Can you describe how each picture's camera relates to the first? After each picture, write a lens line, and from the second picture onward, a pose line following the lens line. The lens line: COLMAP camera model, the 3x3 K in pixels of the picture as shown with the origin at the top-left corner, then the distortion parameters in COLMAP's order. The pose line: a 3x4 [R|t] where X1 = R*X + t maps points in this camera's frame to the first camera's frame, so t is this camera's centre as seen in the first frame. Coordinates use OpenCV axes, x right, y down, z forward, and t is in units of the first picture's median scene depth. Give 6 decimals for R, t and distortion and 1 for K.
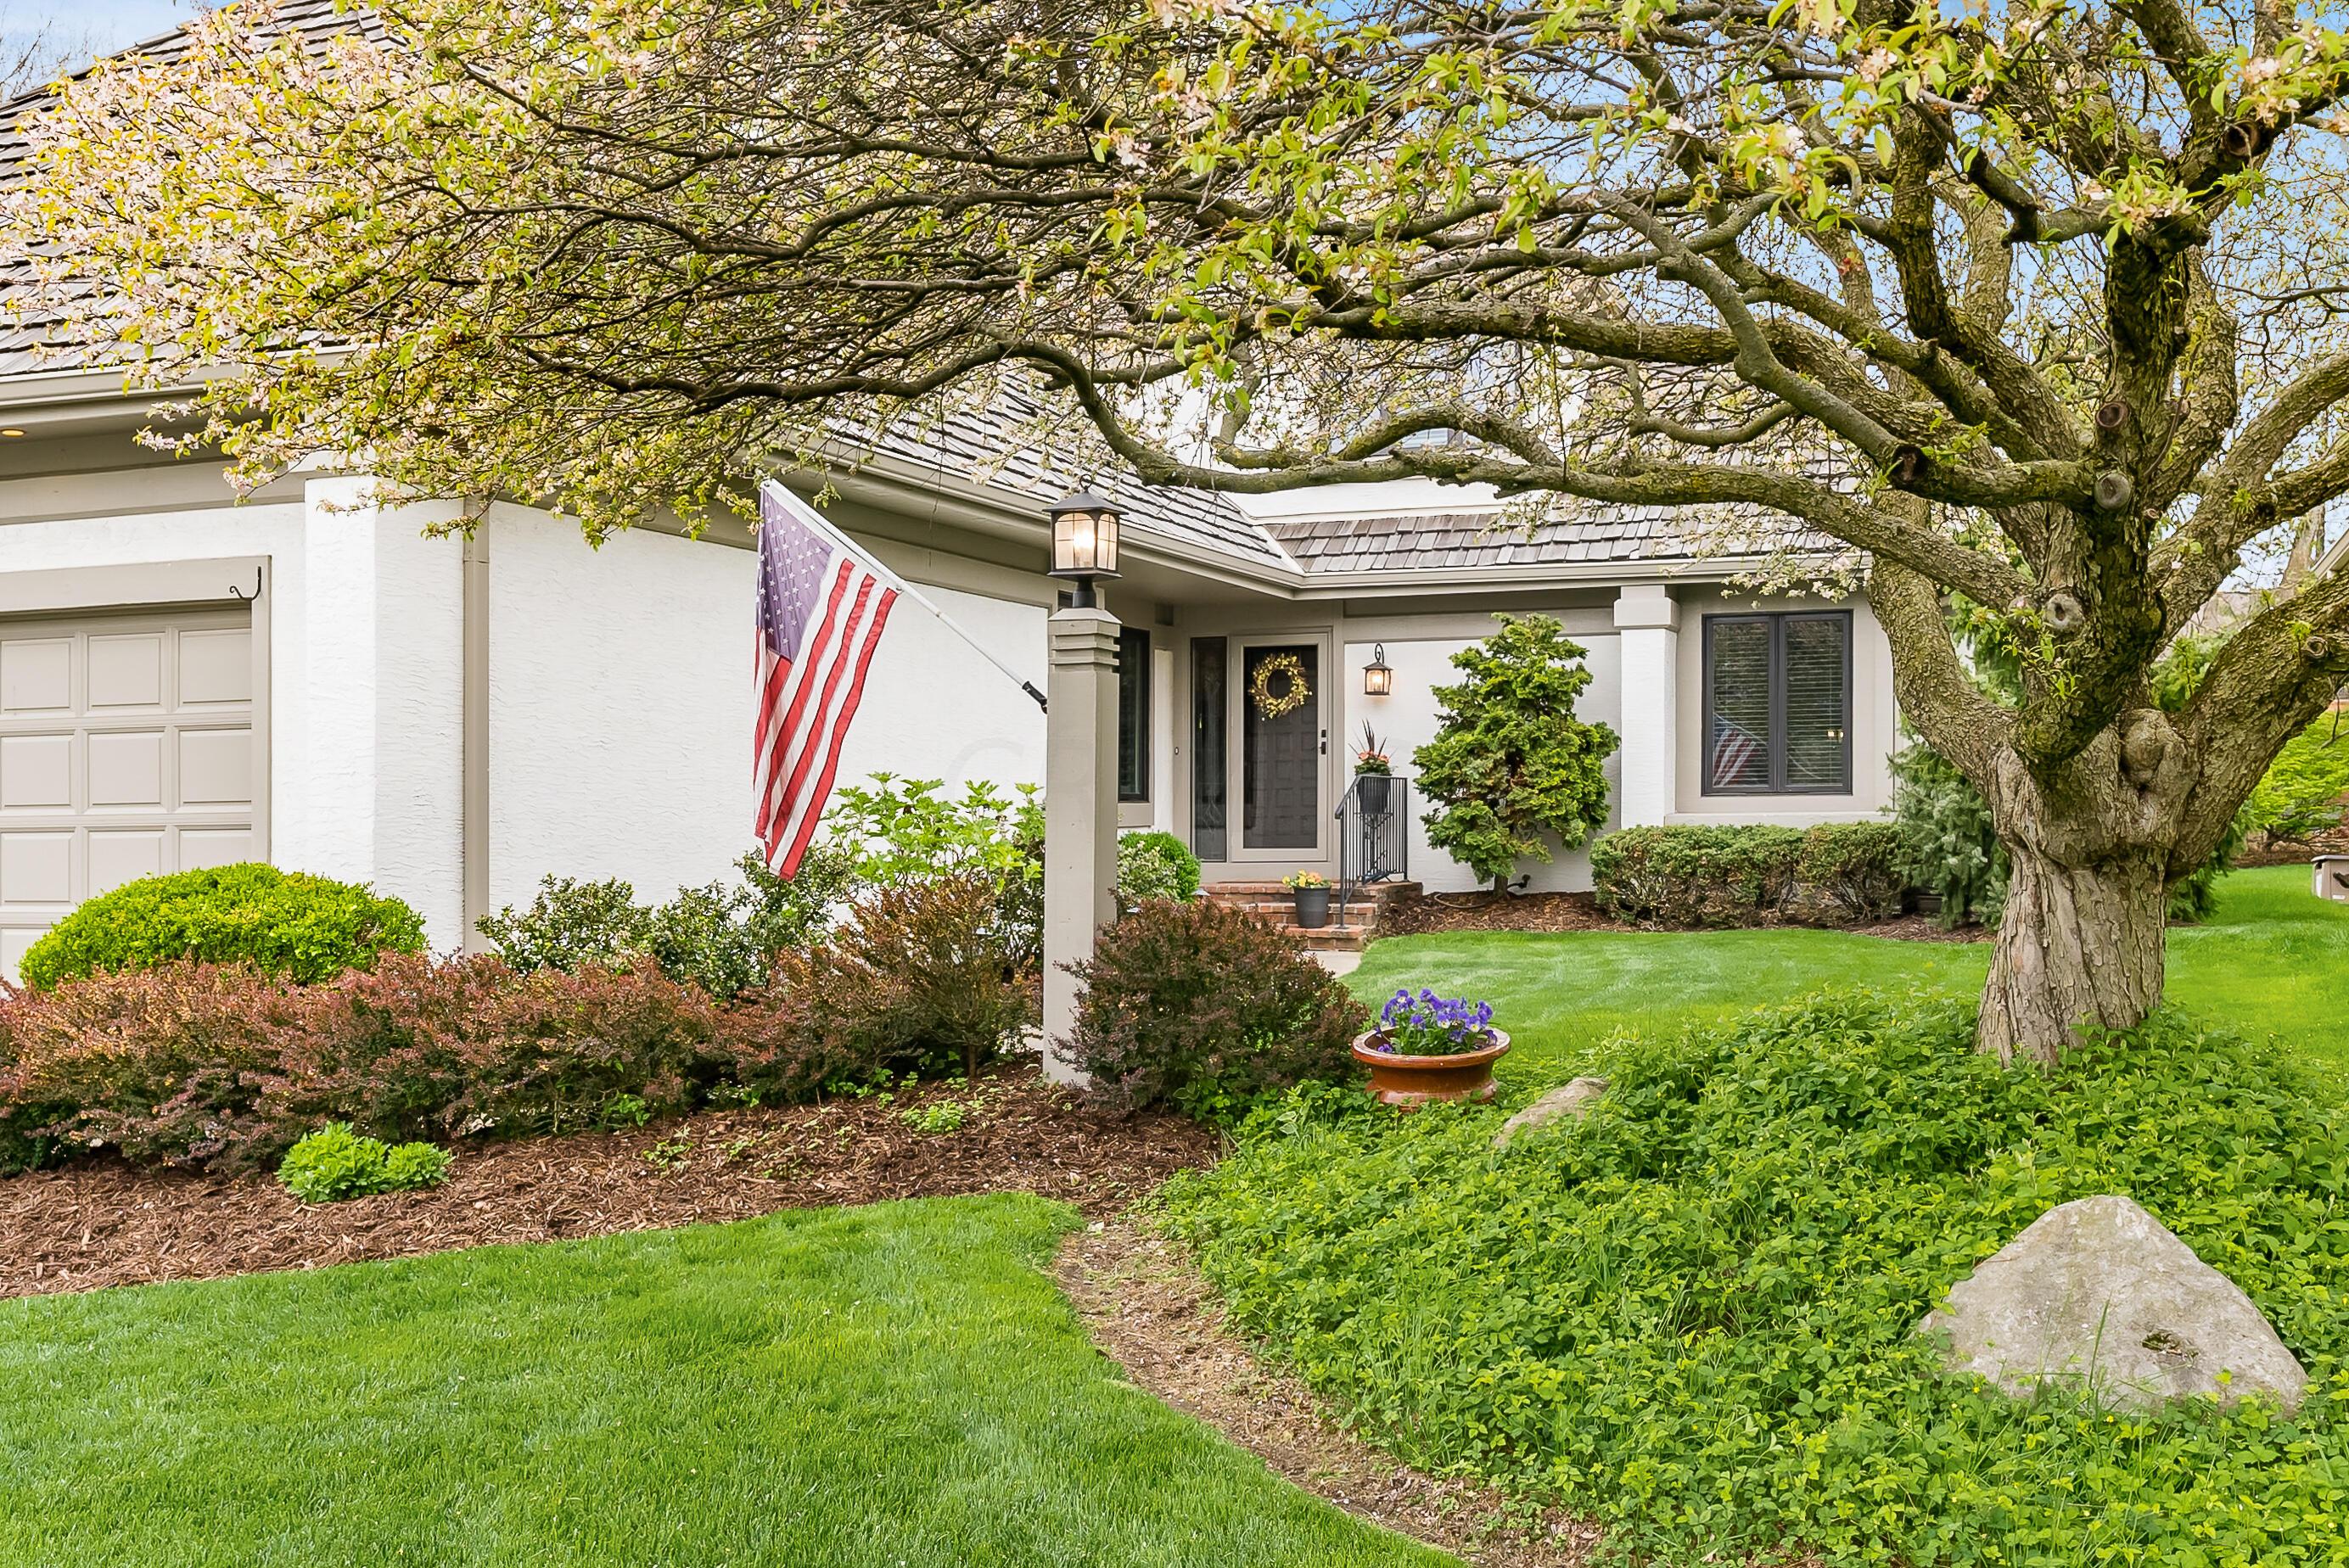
lens RADIAL K [[2360.4, 0, 1175.9], [0, 2360.4, 792.5], [0, 0, 1]] dist [-0.002991, 0.000000]
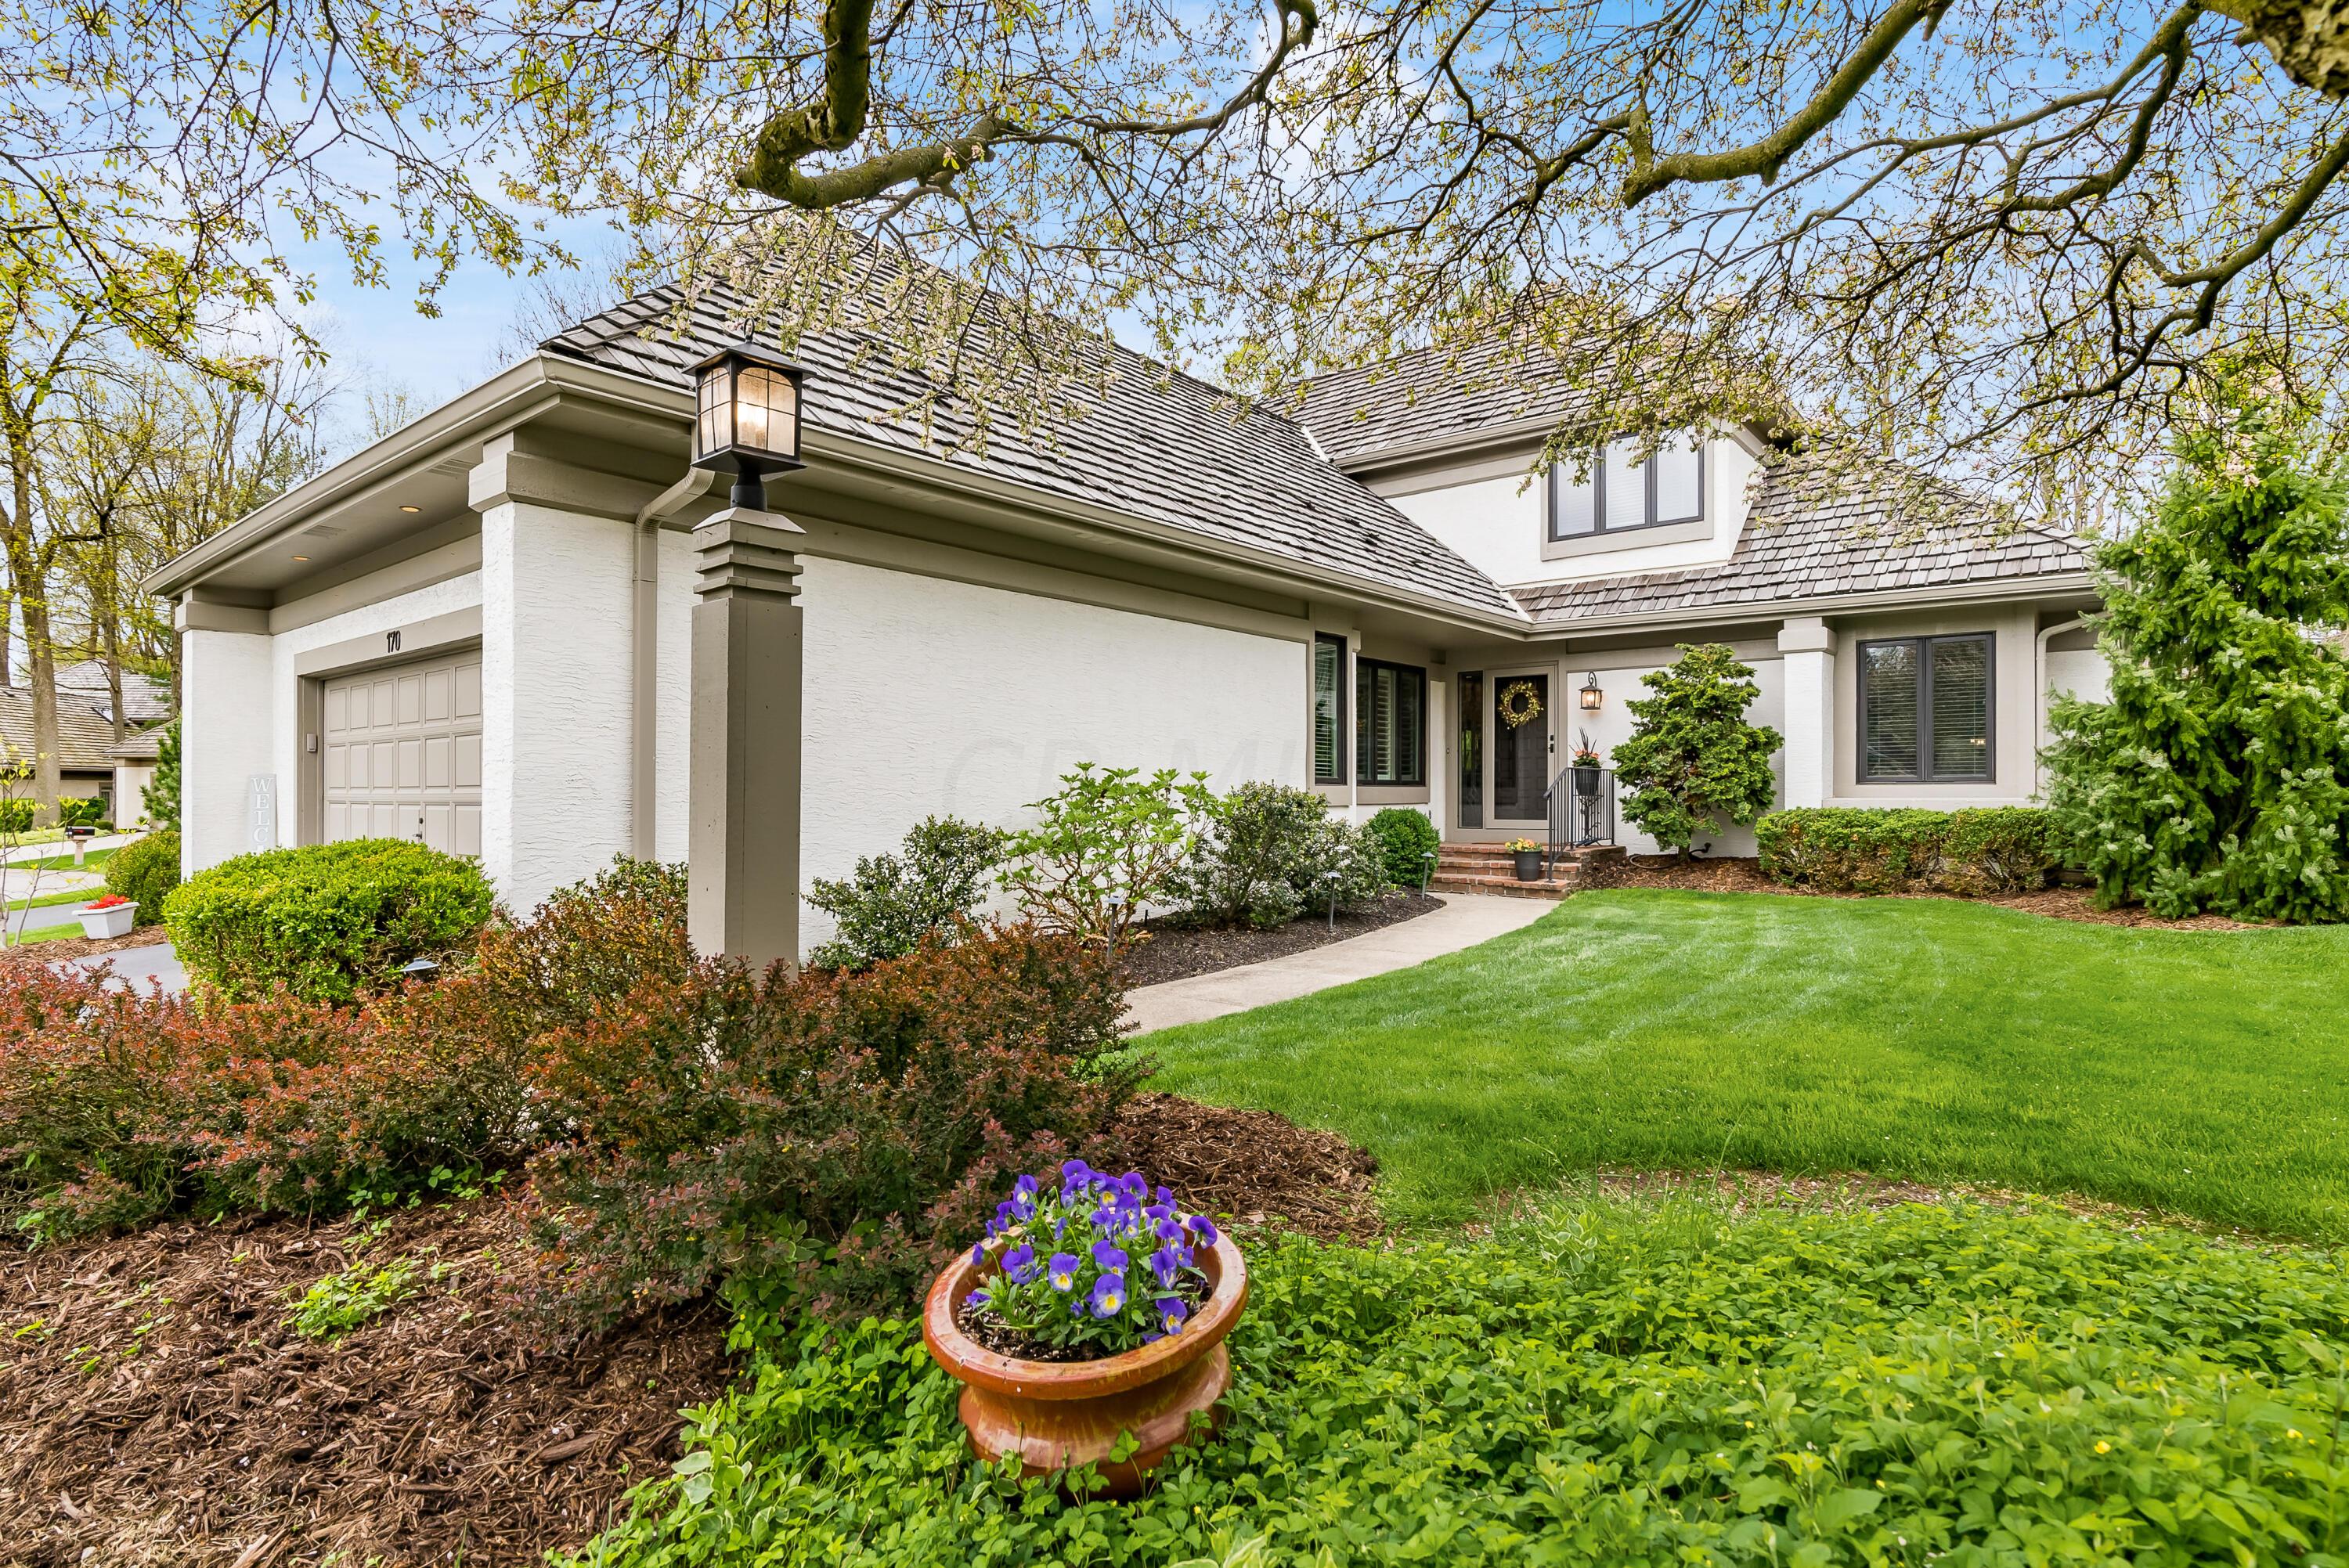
lens RADIAL K [[1192.5, 0, 1170.3], [0, 1192.5, 772.8], [0, 0, 1]] dist [-0.001140, -0.001029]
pose [[0.951646, 0.001527, -0.307194, 0.071285], [-0.002814, 0.999989, -0.003747, -0.001087], [0.307185, 0.004431, 0.951640, 0.285826]]
